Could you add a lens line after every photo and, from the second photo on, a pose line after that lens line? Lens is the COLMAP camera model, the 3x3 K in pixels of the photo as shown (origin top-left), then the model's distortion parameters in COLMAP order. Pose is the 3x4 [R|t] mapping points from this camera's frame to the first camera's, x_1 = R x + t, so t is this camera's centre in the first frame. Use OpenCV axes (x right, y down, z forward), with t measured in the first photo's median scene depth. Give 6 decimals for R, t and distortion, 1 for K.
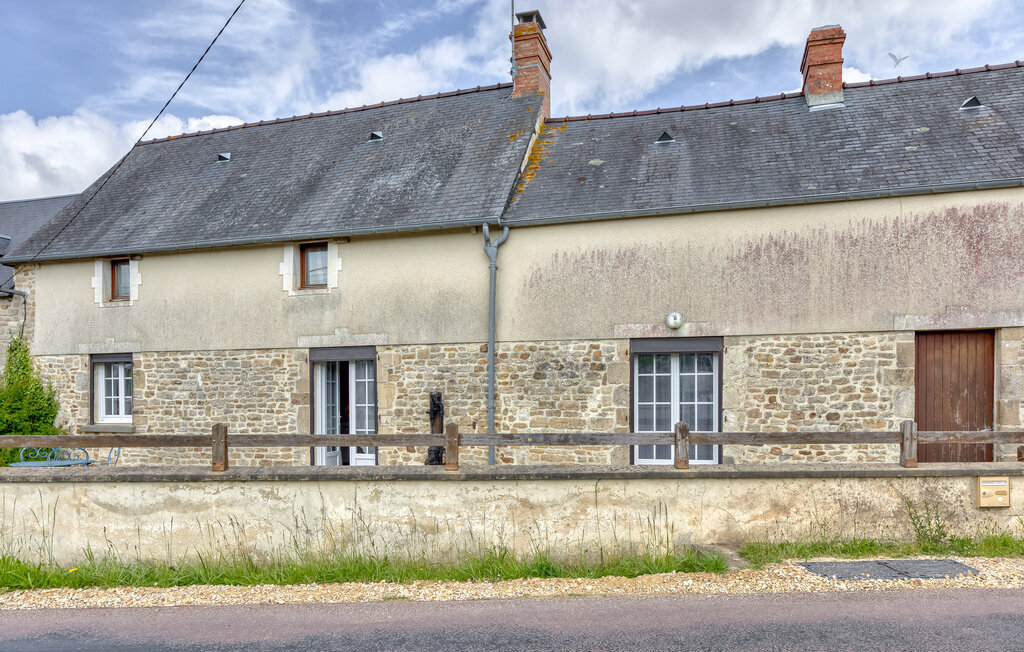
lens RADIAL K [[703.2, 0, 512.1], [0, 703.2, 399.8], [0, 0, 1]] dist [-0.002072, -0.001046]
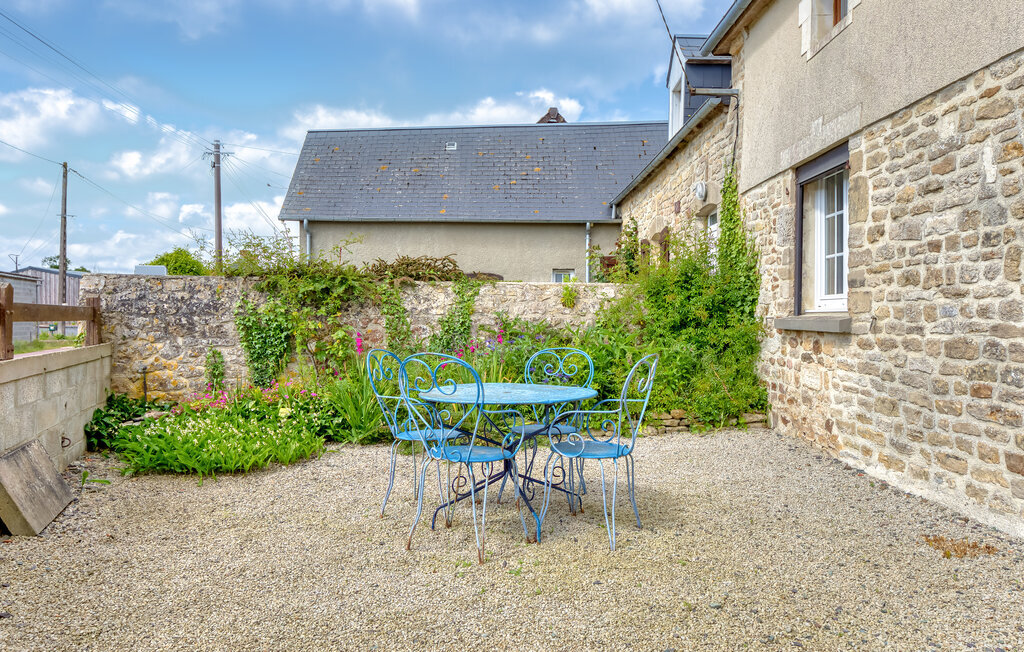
lens RADIAL K [[689.6, 0, 512.0], [0, 689.6, 326.0], [0, 0, 1]] dist [0.000059, -0.000067]
pose [[0.309104, 0.018323, -0.950852, -0.233987], [-0.004316, 0.999831, 0.017864, 0.038934], [0.951018, -0.001418, 0.309131, 0.743712]]
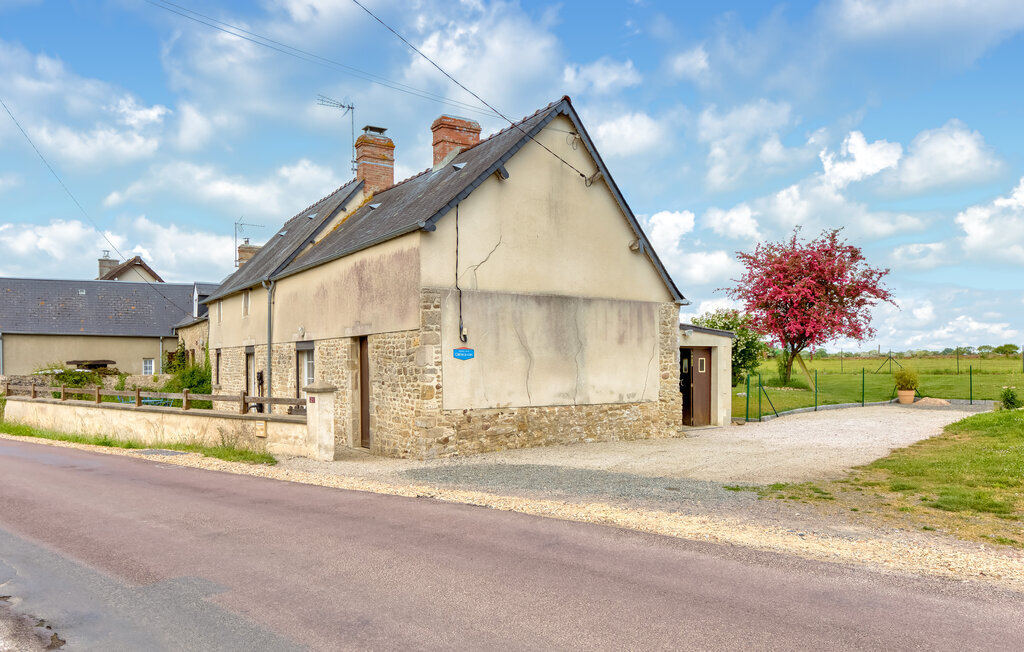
lens RADIAL K [[721.2, 0, 512.1], [0, 721.2, 364.0], [0, 0, 1]] dist [-0.000160, 0.000020]
pose [[0.769370, 0.002841, -0.638797, 1.501753], [-0.003888, 0.999992, -0.000235, -0.028288], [0.638792, 0.002665, 0.769375, -0.043620]]
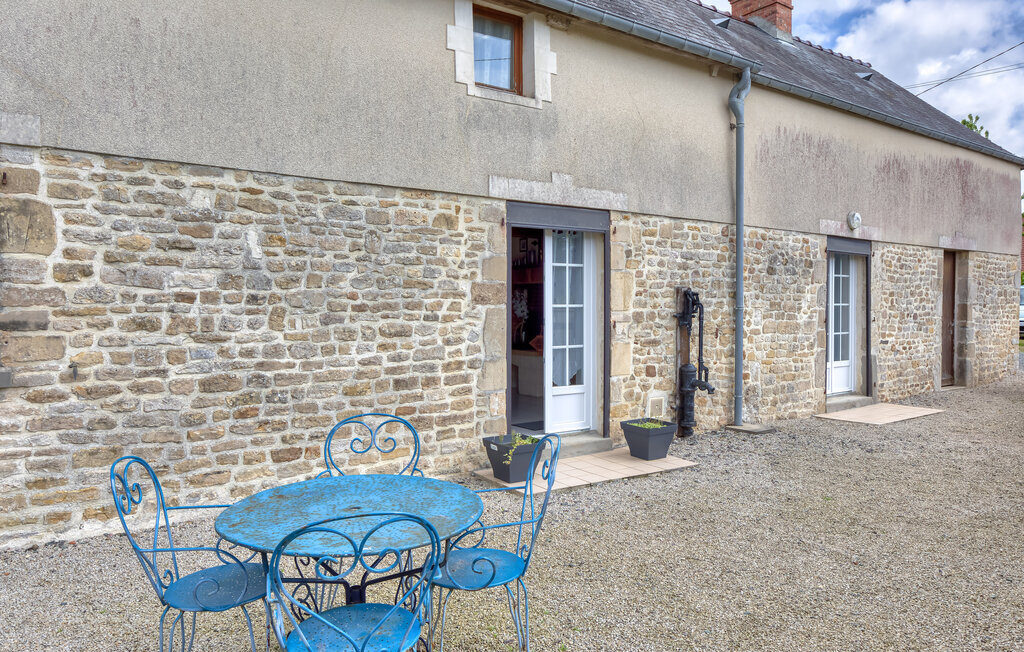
lens RADIAL K [[684.5, 0, 507.9], [0, 684.5, 310.8], [0, 0, 1]] dist [-0.001812, -0.001808]
pose [[0.614755, -0.000607, 0.788718, -0.696387], [-0.002015, 0.999995, 0.002340, 0.010283], [-0.788715, -0.003028, 0.614751, 0.665487]]
